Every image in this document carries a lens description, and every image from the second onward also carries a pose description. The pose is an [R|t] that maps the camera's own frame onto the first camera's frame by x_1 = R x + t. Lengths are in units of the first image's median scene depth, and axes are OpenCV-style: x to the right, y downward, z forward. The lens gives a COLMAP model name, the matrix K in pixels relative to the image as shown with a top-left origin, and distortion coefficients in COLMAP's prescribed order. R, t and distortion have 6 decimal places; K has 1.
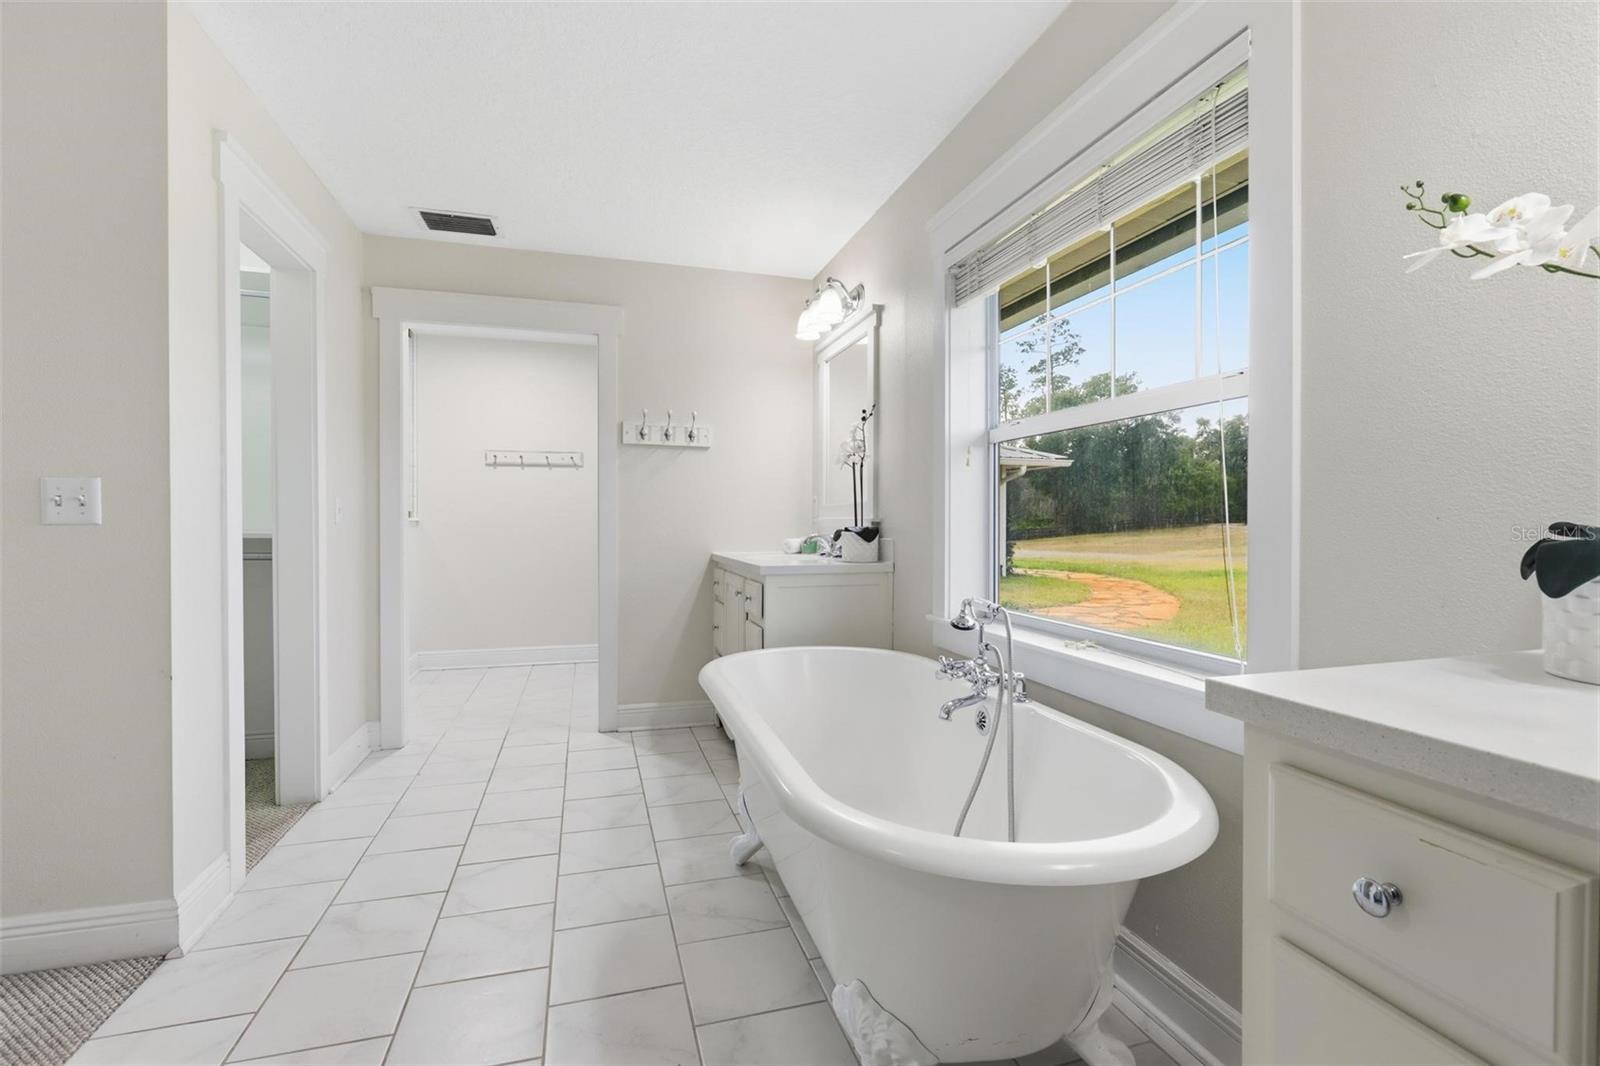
lens RADIAL K [[710.0, 0, 796.3], [0, 710.0, 524.9], [0, 0, 1]] dist [-0.004987, 0.000179]
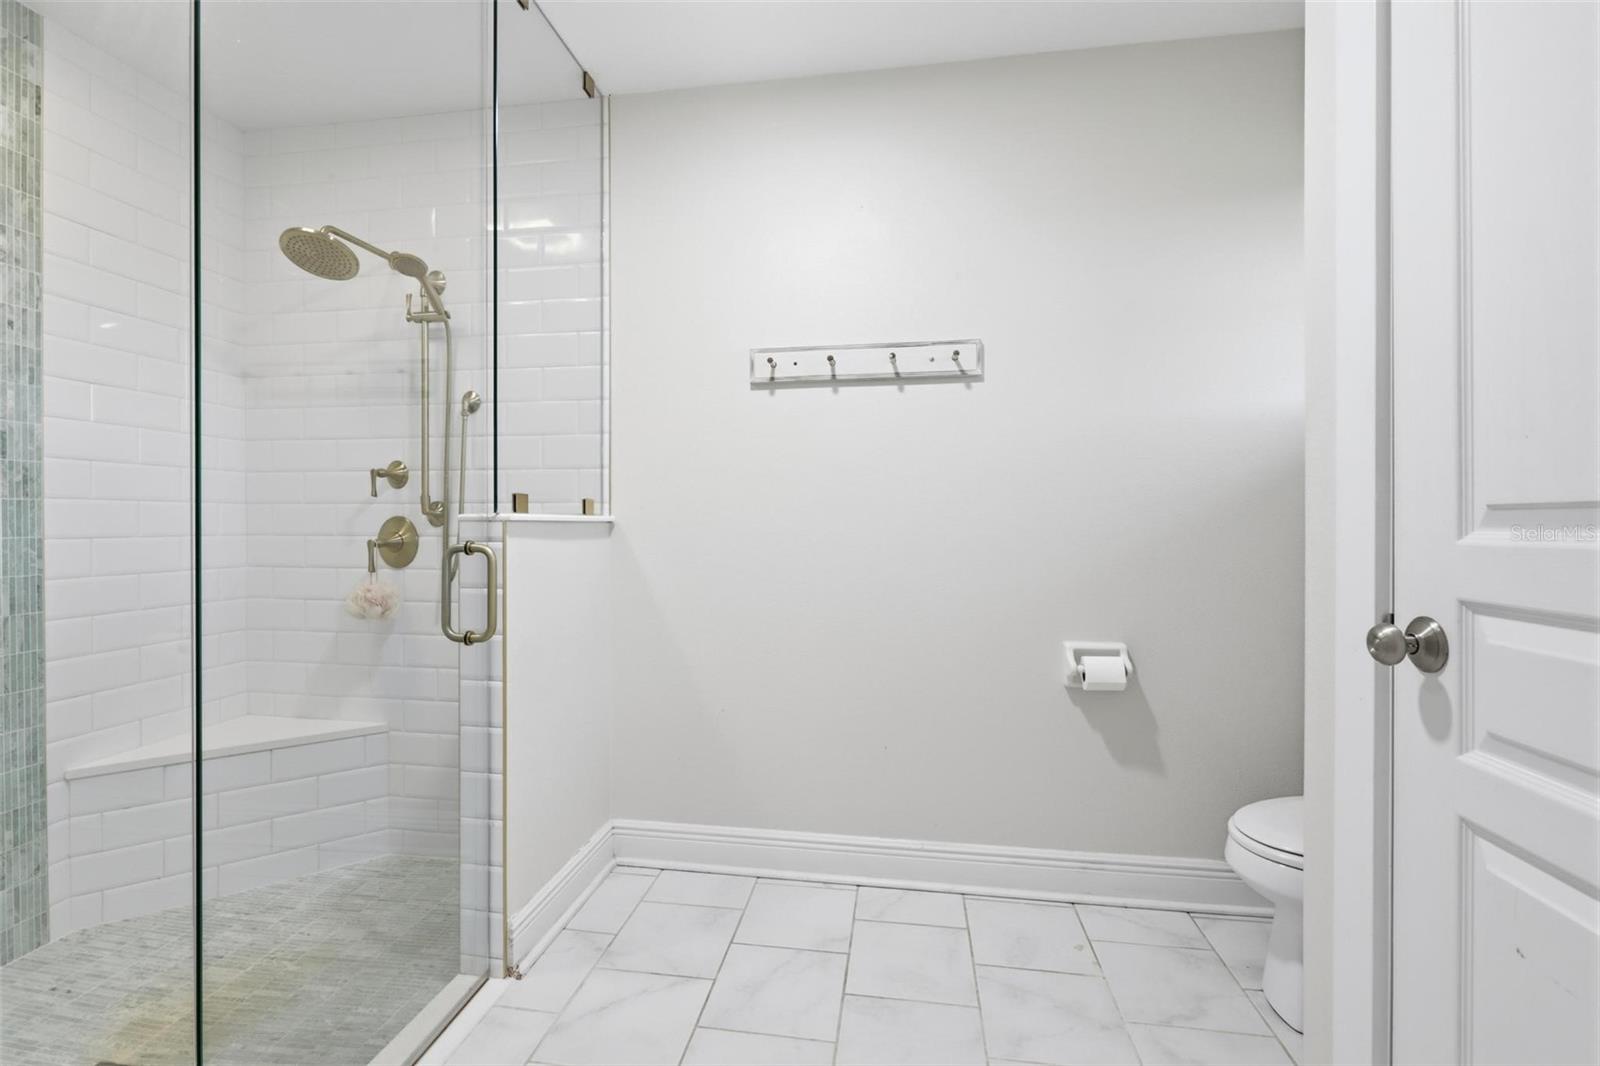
lens RADIAL K [[710.0, 0, 796.3], [0, 710.0, 524.9], [0, 0, 1]] dist [-0.004987, 0.000179]
pose [[0.923033, -0.000101, -0.384720, -0.250224], [-0.003559, 0.999955, -0.008802, 0.000645], [0.384703, 0.009494, 0.922991, 0.618408]]
